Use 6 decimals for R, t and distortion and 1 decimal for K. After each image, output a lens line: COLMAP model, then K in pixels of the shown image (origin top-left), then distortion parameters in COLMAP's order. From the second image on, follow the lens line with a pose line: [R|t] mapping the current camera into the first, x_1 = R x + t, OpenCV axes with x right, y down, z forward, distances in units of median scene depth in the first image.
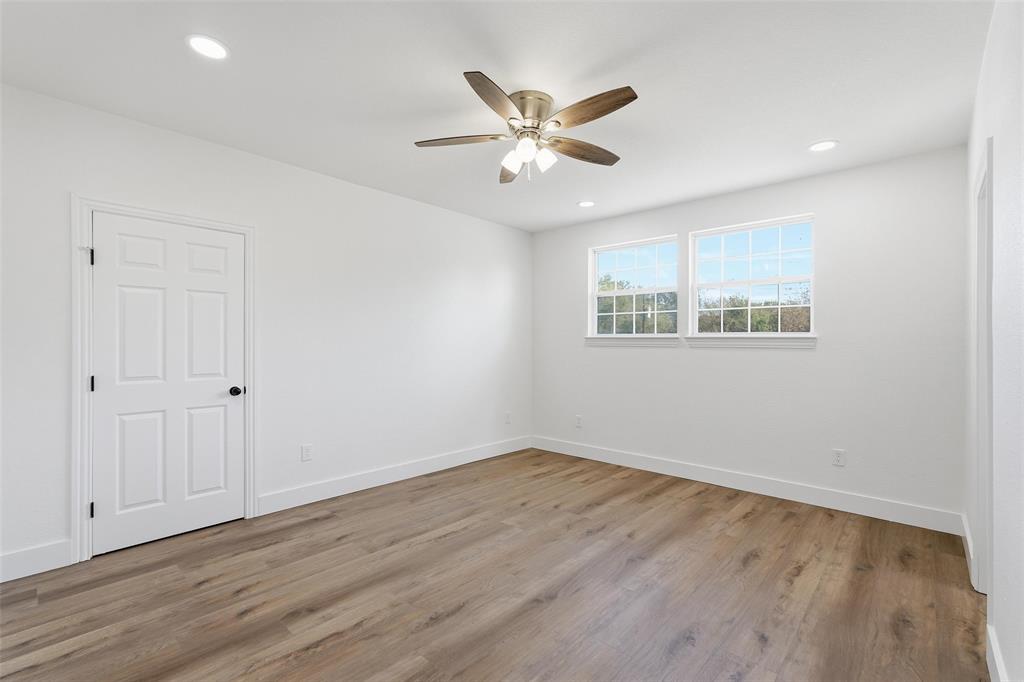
lens RADIAL K [[459.3, 0, 514.8], [0, 459.3, 346.4], [0, 0, 1]] dist [-0.000946, 0.000044]
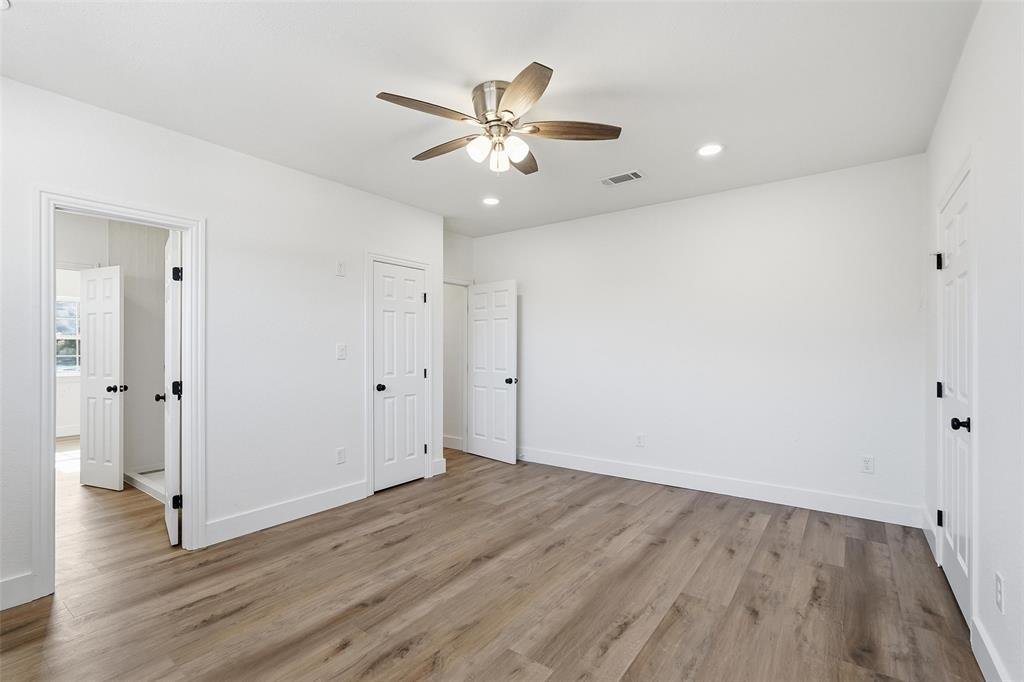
lens RADIAL K [[459.3, 0, 511.9], [0, 459.3, 344.2], [0, 0, 1]] dist [-0.000946, 0.000044]
pose [[-0.995527, -0.004463, -0.094369, 0.090496], [-0.003878, 0.999972, -0.006383, -0.009177], [0.094394, -0.005988, -0.995517, 1.914575]]
